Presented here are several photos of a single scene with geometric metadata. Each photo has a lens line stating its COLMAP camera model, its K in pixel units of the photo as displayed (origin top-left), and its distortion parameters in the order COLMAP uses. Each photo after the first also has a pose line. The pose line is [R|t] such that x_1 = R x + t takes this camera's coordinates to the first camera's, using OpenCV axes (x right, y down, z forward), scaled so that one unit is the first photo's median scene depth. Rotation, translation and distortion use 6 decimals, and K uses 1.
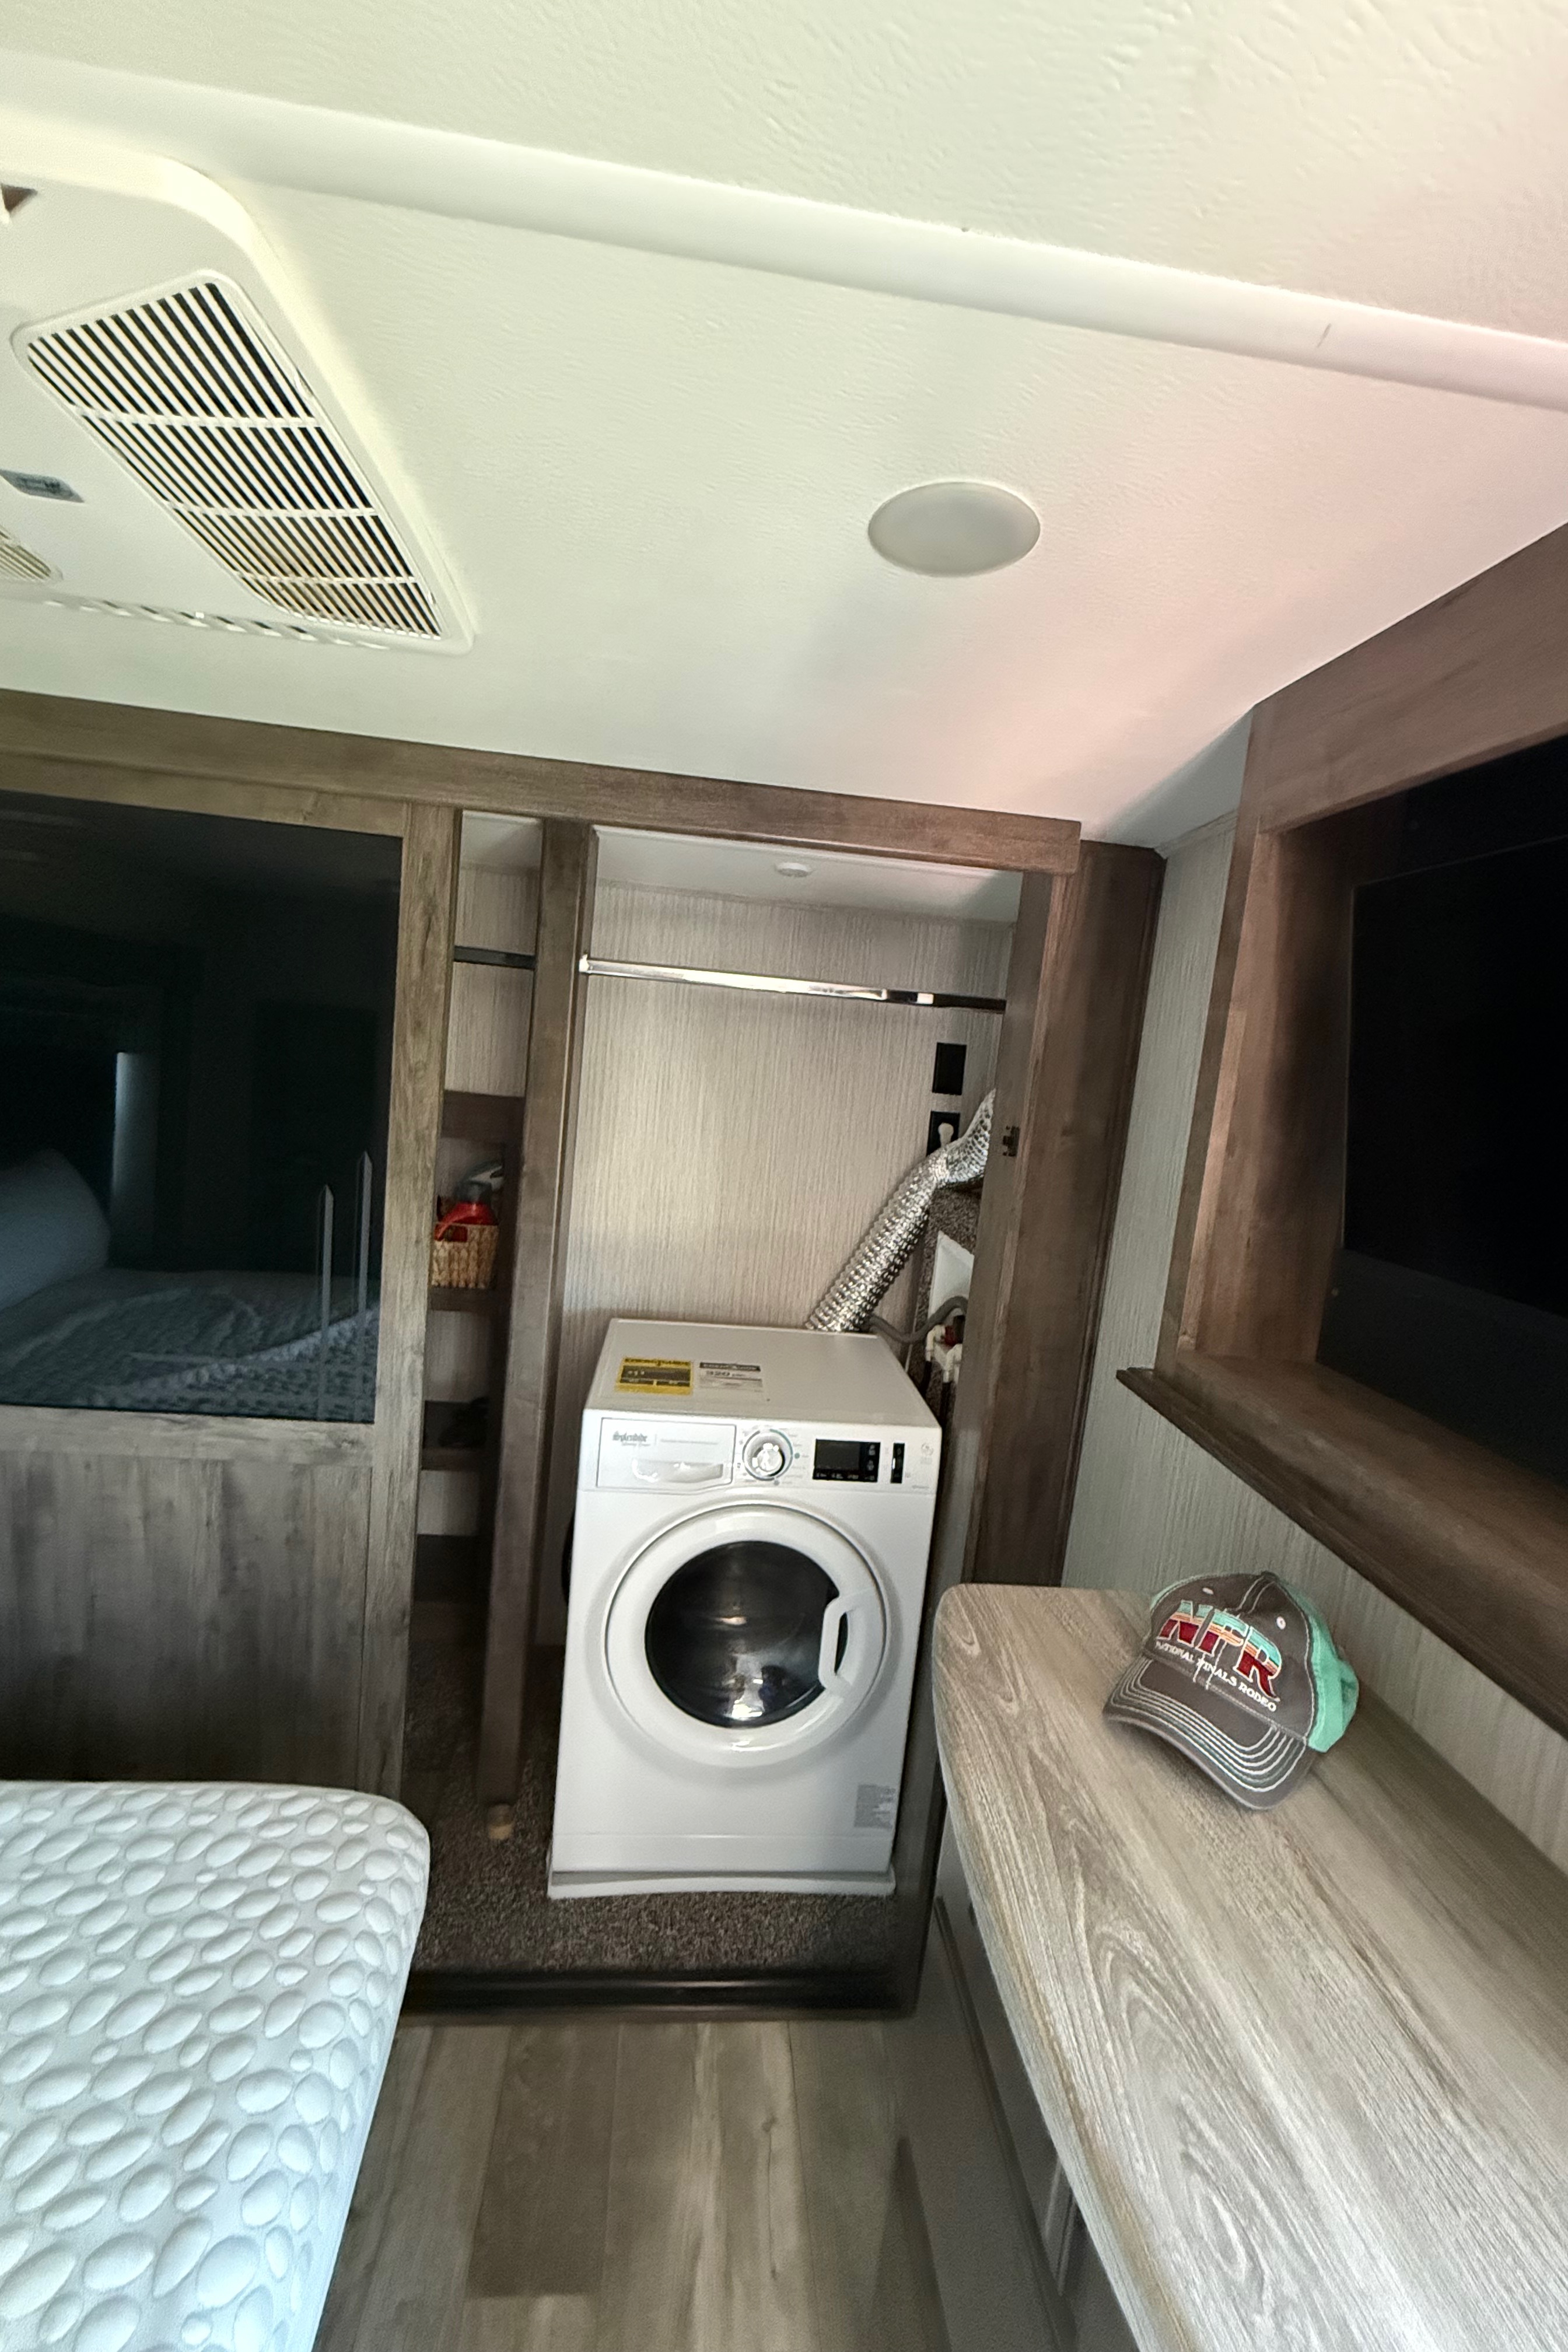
lens RADIAL K [[949.6, 0, 785.4], [0, 949.6, 1163.3], [0, 0, 1]] dist [0.001138, 0.000647]
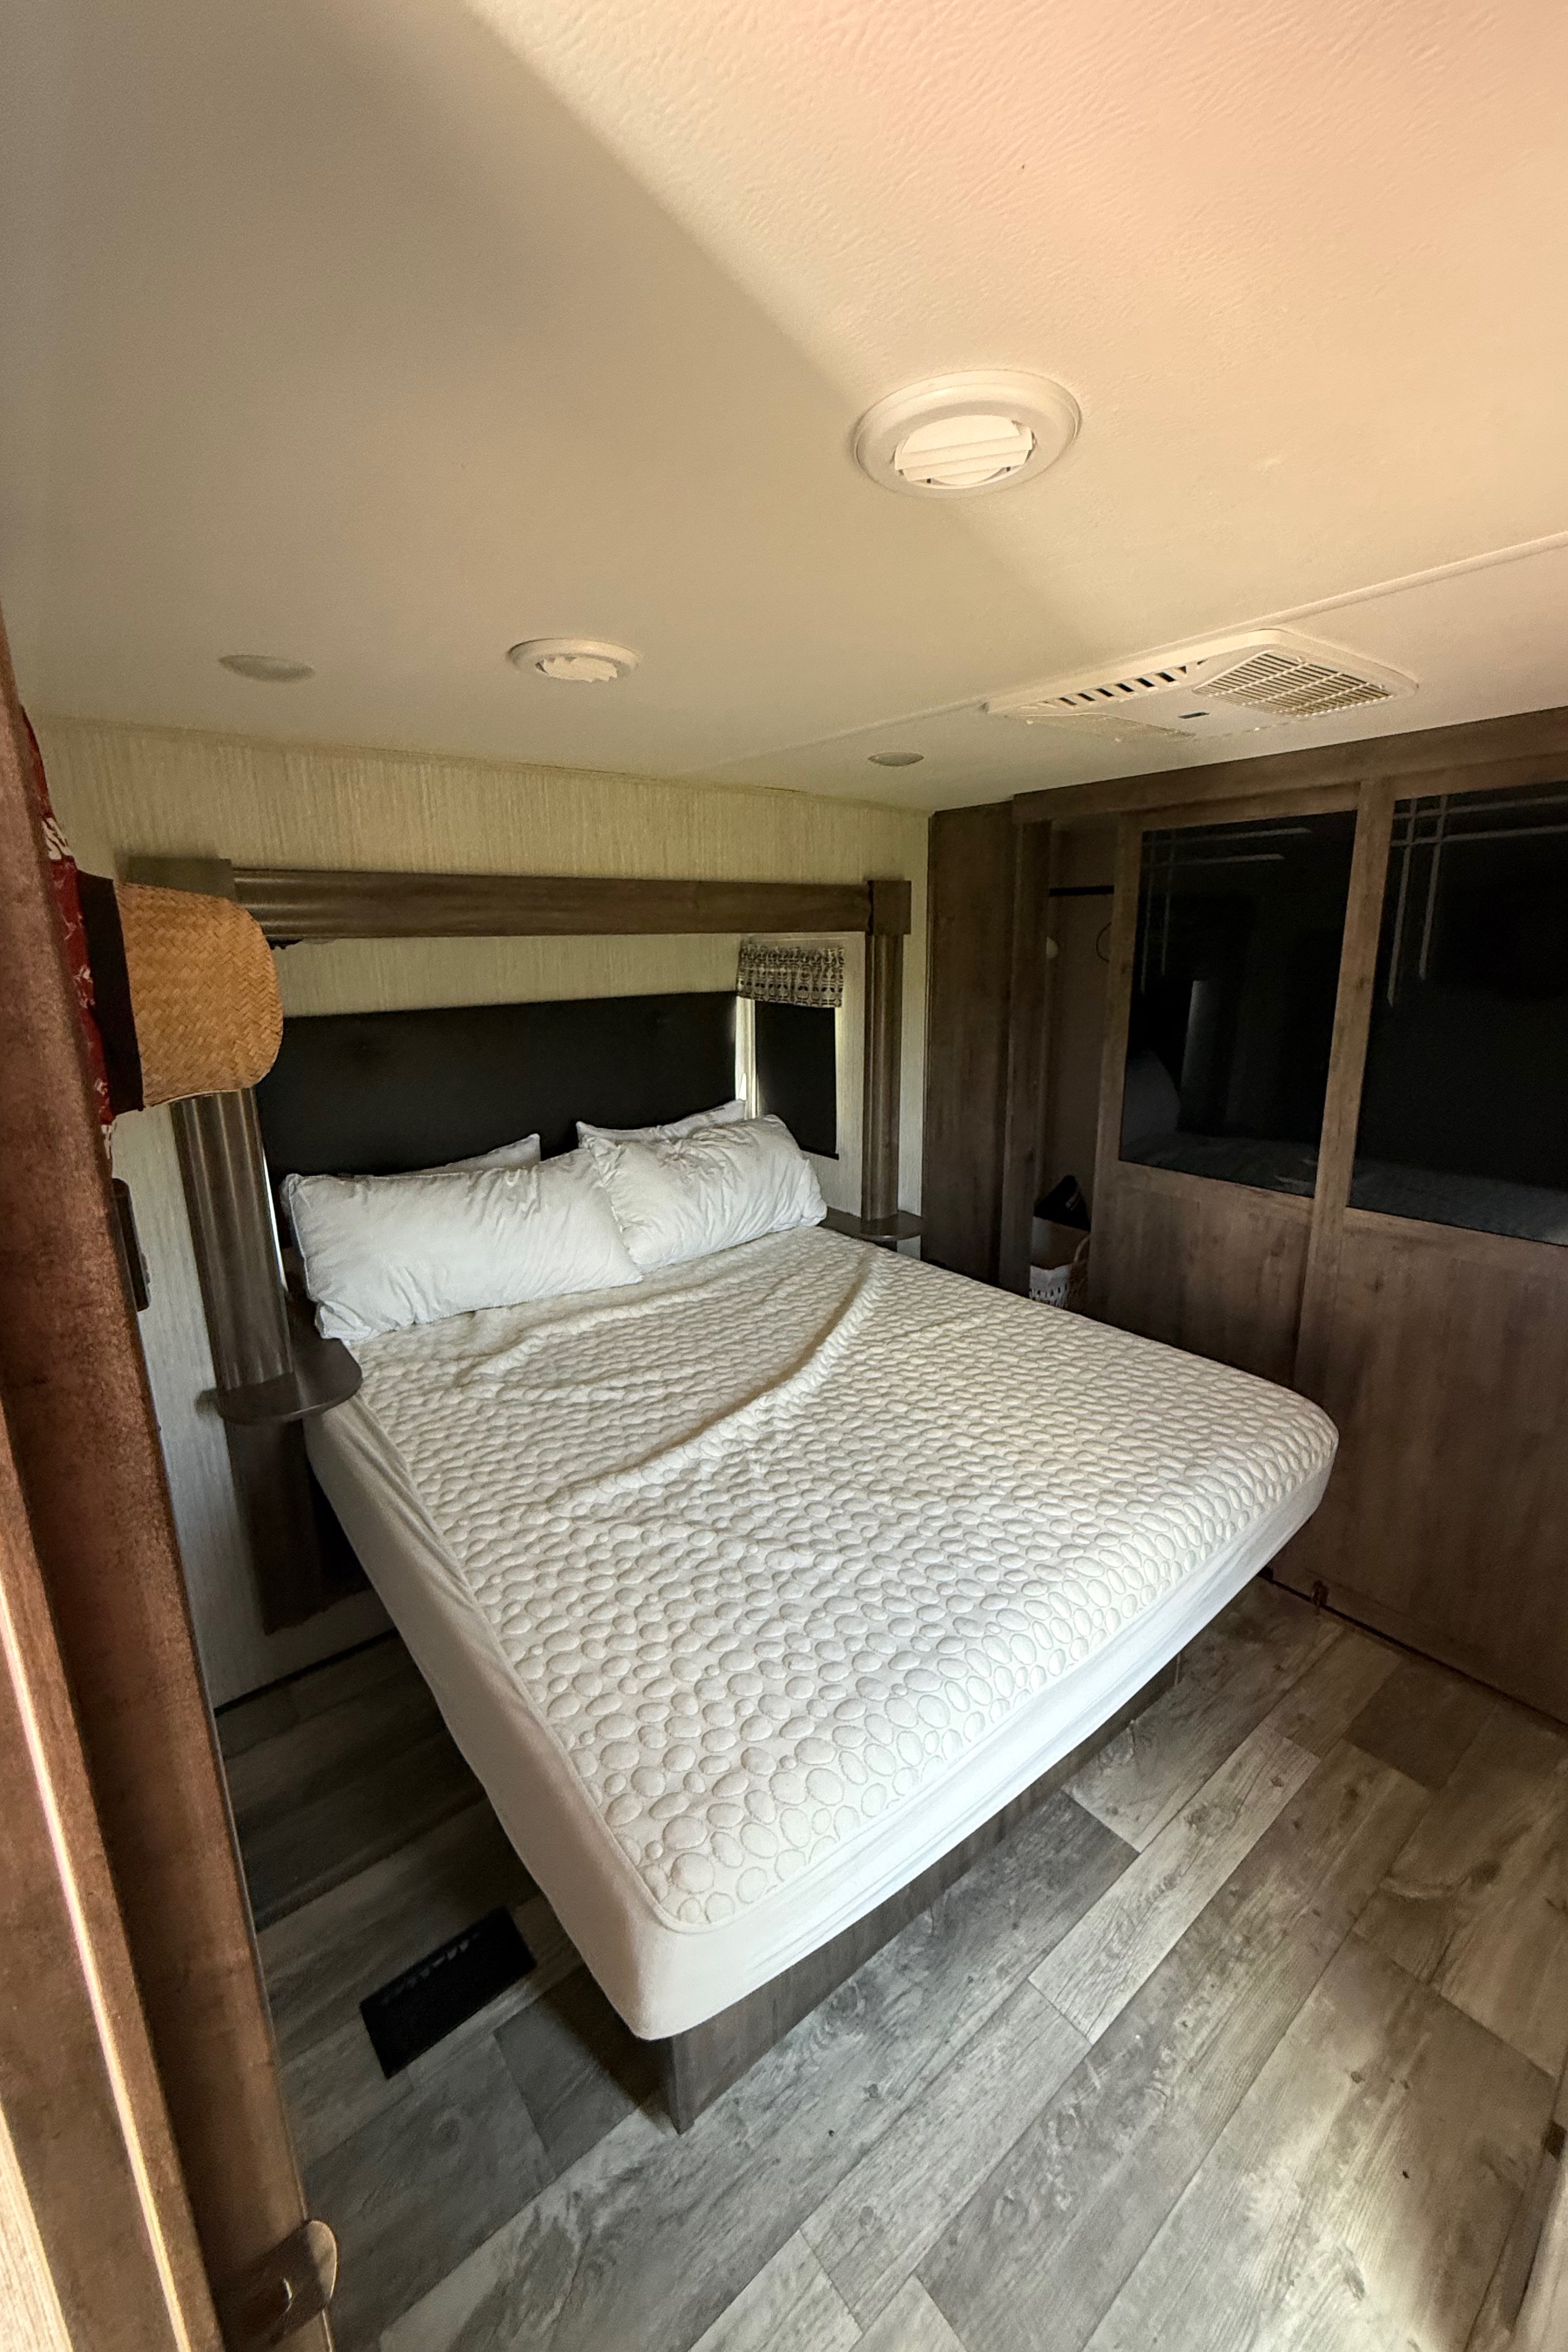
lens RADIAL K [[949.6, 0, 785.4], [0, 949.6, 1163.3], [0, 0, 1]] dist [0.001138, 0.000647]
pose [[0.539839, 0.082764, -0.837690, 0.578004], [-0.038963, 0.996545, 0.073350, 0.207287], [0.840866, -0.006959, 0.541199, -0.894306]]
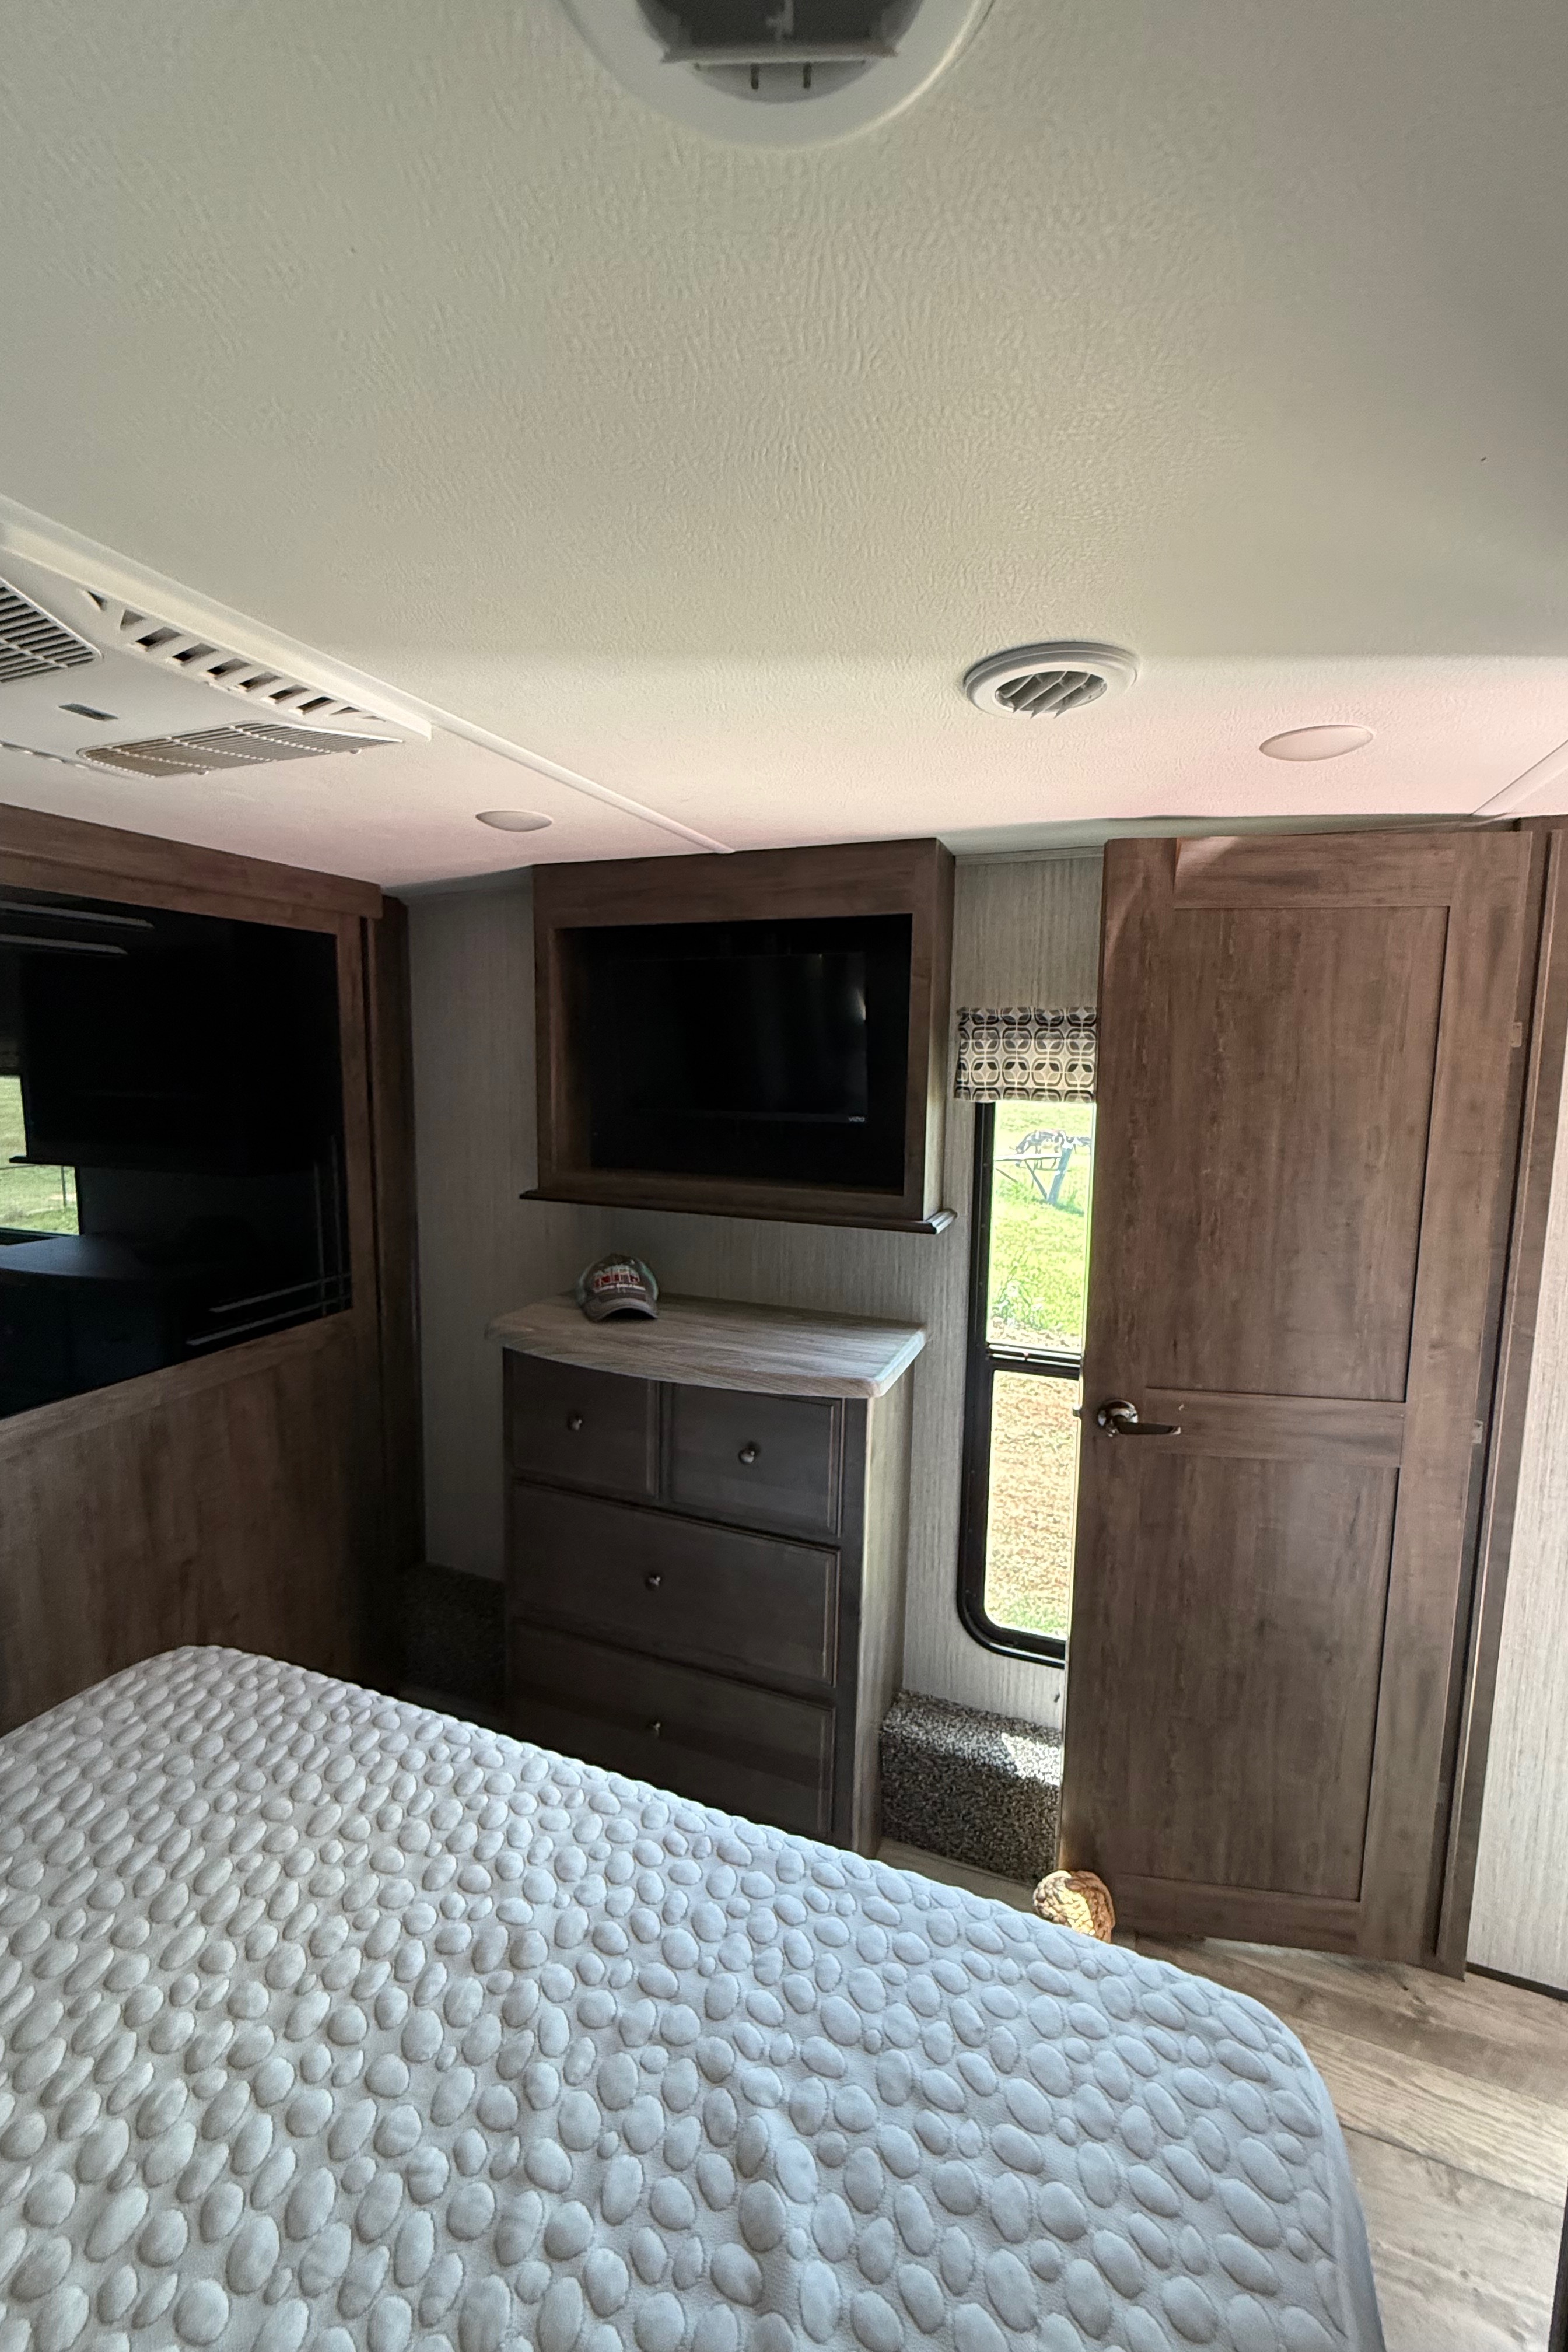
lens RADIAL K [[949.6, 0, 785.4], [0, 949.6, 1163.3], [0, 0, 1]] dist [0.001138, 0.000647]
pose [[0.444749, -0.185433, 0.876249, -1.363500], [0.148317, 0.980074, 0.132125, -0.027680], [-0.883289, 0.071200, 0.463390, -0.483398]]
